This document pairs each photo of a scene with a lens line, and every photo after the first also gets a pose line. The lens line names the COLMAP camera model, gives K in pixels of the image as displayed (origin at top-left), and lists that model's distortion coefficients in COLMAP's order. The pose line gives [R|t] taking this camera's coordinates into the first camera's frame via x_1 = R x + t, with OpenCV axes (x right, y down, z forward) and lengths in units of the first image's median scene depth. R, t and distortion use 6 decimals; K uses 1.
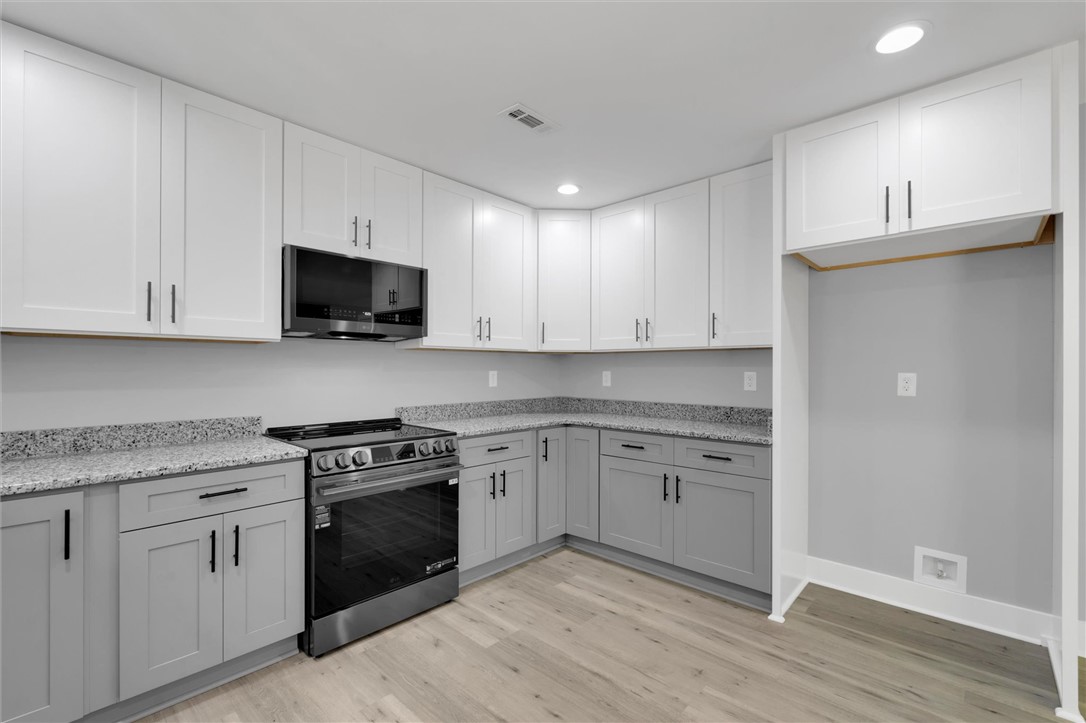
lens RADIAL K [[475.4, 0, 545.7], [0, 475.4, 366.2], [0, 0, 1]] dist [-0.005533, -0.000142]
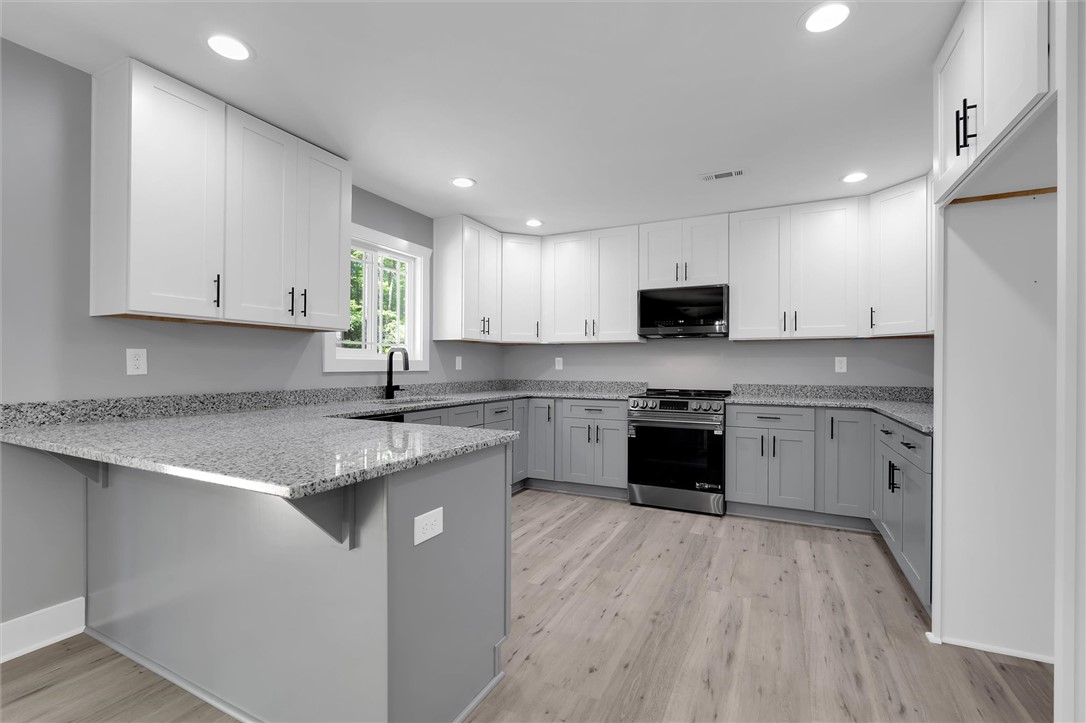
lens RADIAL K [[475.4, 0, 545.7], [0, 475.4, 366.2], [0, 0, 1]] dist [-0.005533, -0.000142]
pose [[0.288121, -0.002537, -0.957591, 1.099664], [0.000956, 0.999997, -0.002361, 0.048308], [0.957594, -0.000235, 0.288122, 0.093590]]
